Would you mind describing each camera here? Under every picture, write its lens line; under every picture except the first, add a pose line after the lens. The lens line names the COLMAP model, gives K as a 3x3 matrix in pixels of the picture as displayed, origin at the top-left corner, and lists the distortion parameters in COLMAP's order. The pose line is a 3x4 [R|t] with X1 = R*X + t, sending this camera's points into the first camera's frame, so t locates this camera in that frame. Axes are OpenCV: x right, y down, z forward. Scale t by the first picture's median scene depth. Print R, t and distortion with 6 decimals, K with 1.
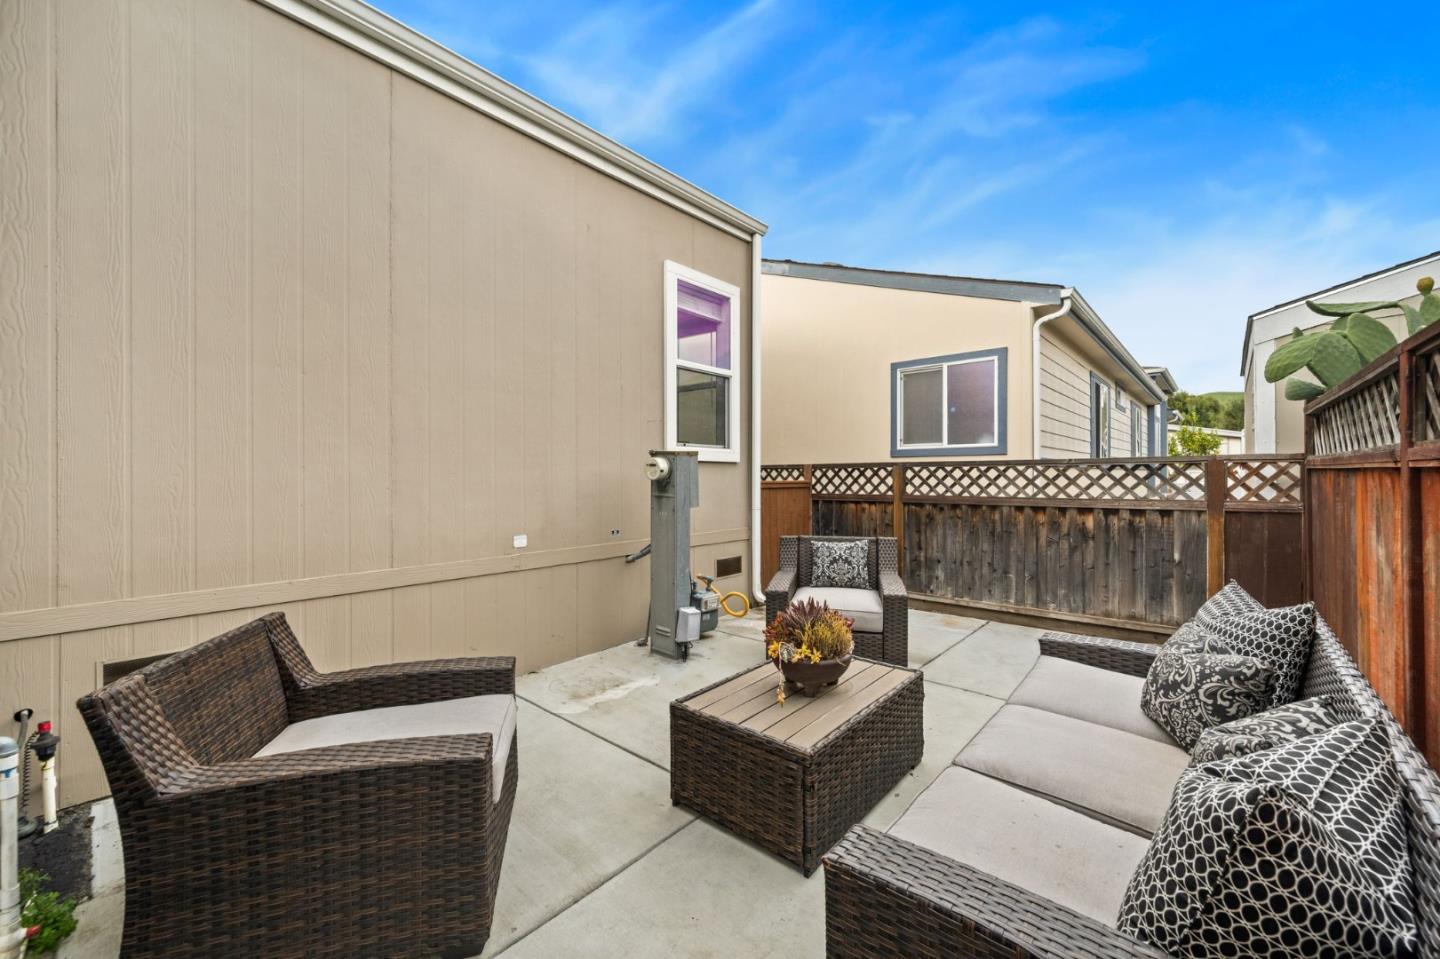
lens RADIAL K [[569.0, 0, 721.7], [0, 569.0, 475.2], [0, 0, 1]] dist [-0.000345, 0.000012]
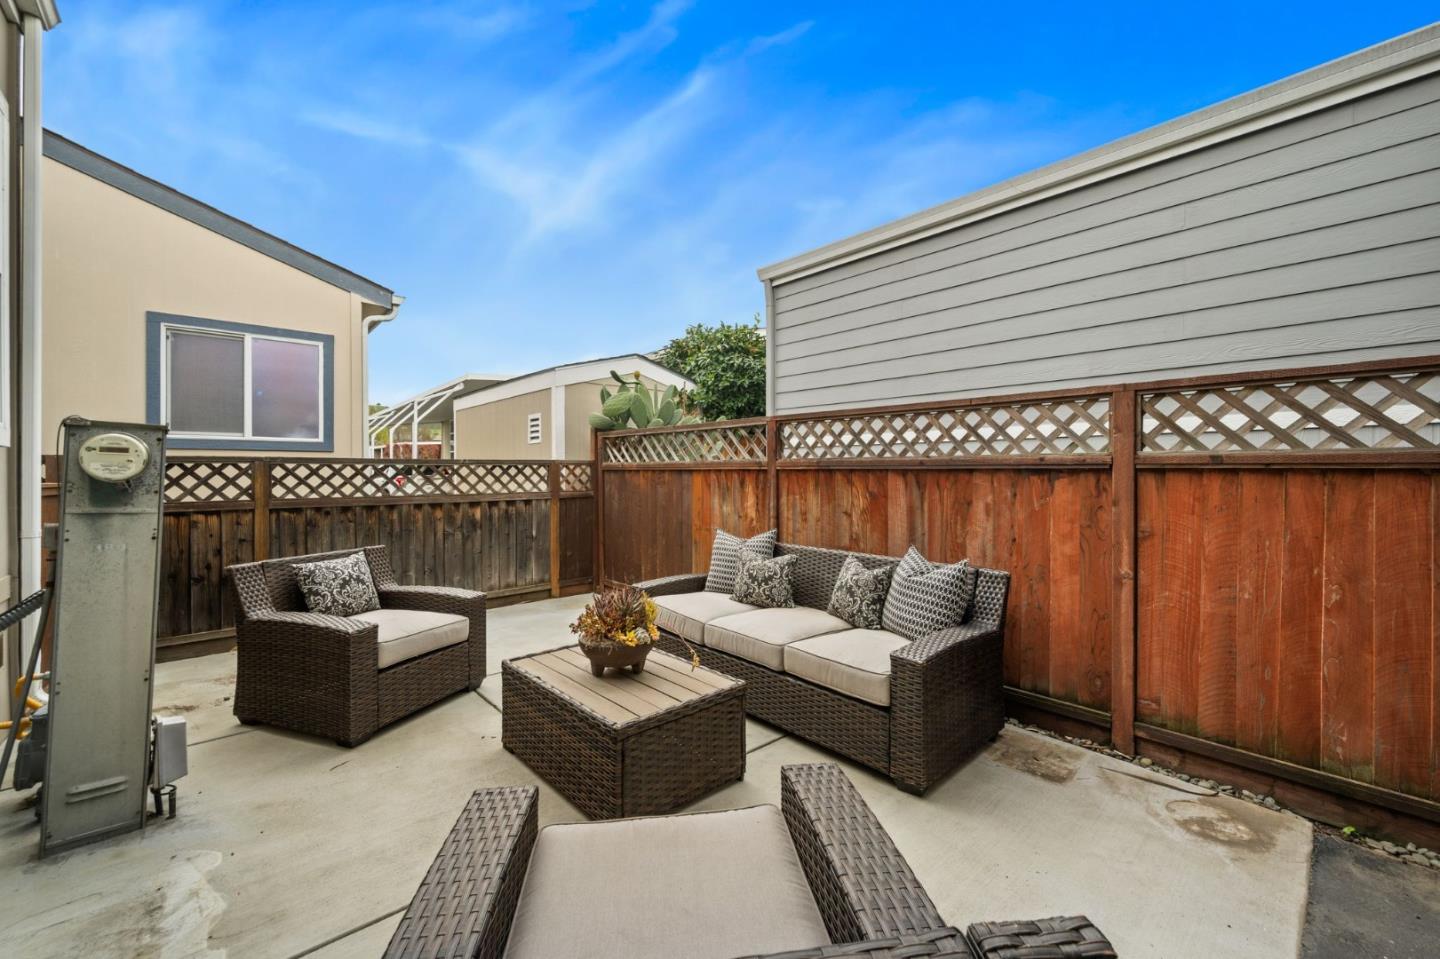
lens RADIAL K [[569.0, 0, 721.7], [0, 569.0, 475.2], [0, 0, 1]] dist [-0.000345, 0.000012]
pose [[0.116753, -0.000619, 0.993161, -0.430358], [0.002301, 0.999997, 0.000353, 0.003425], [-0.993158, 0.002244, 0.116754, 0.334596]]
